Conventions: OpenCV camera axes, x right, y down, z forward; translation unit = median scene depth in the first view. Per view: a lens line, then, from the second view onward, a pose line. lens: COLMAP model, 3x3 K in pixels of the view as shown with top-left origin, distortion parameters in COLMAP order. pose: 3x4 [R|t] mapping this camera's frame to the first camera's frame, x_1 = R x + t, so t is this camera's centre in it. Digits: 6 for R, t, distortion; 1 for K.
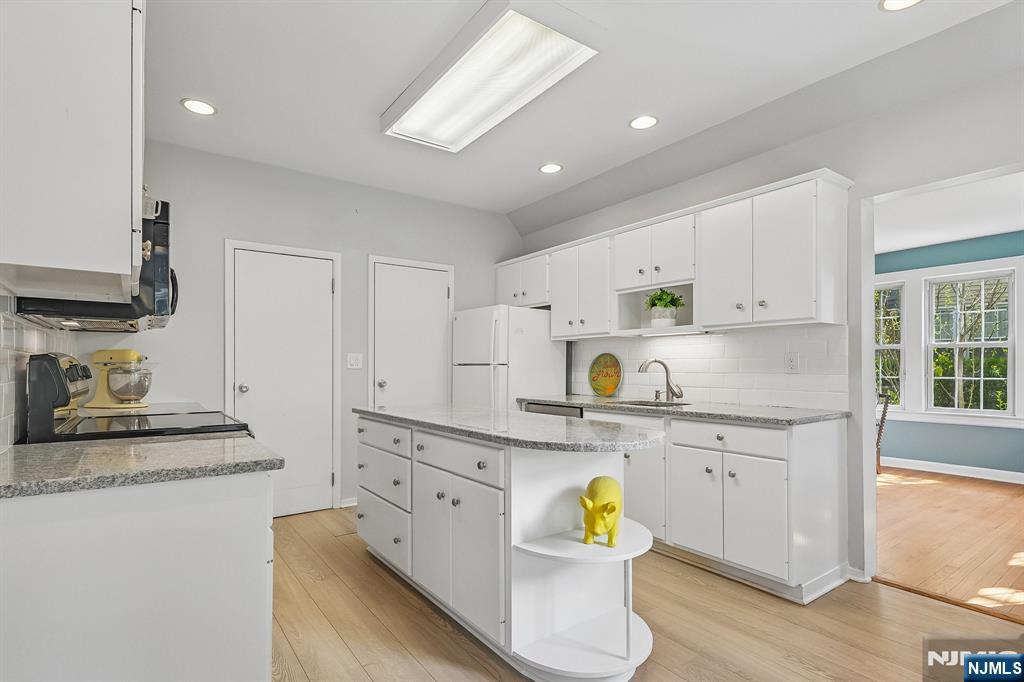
lens RADIAL K [[504.5, 0, 510.5], [0, 504.5, 366.7], [0, 0, 1]] dist [0.000559, 0.000151]
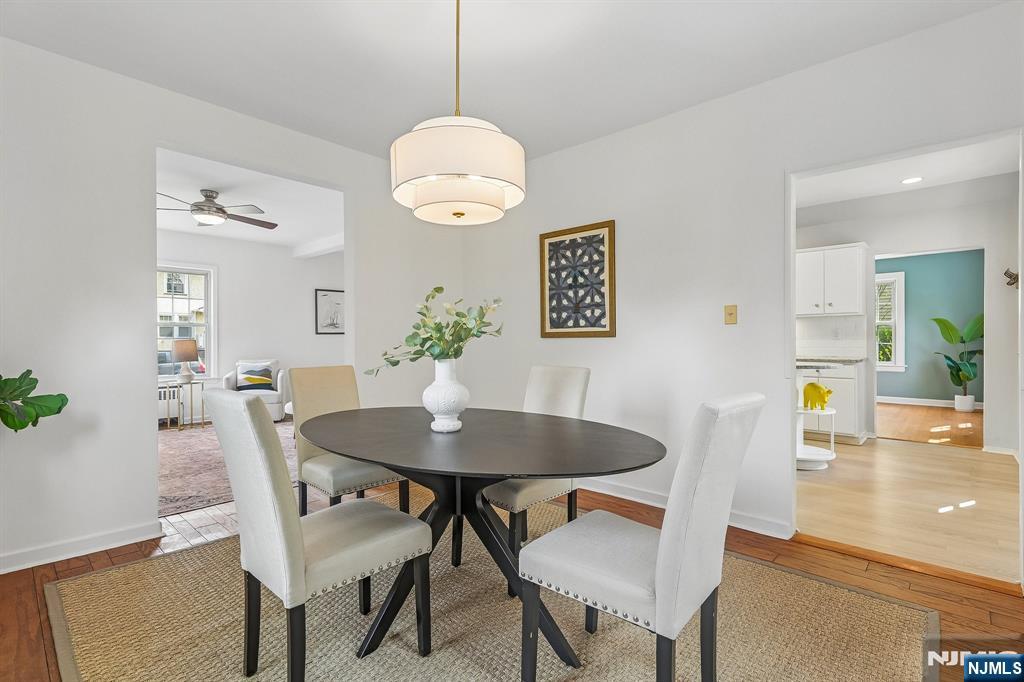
lens RADIAL K [[477.7, 0, 514.7], [0, 477.7, 340.1], [0, 0, 1]] dist [-0.001037, -0.000089]
pose [[0.979359, -0.004140, 0.202088, -1.108757], [0.002721, 0.999970, 0.007295, 0.000163], [-0.202112, -0.006594, 0.979340, -0.608237]]
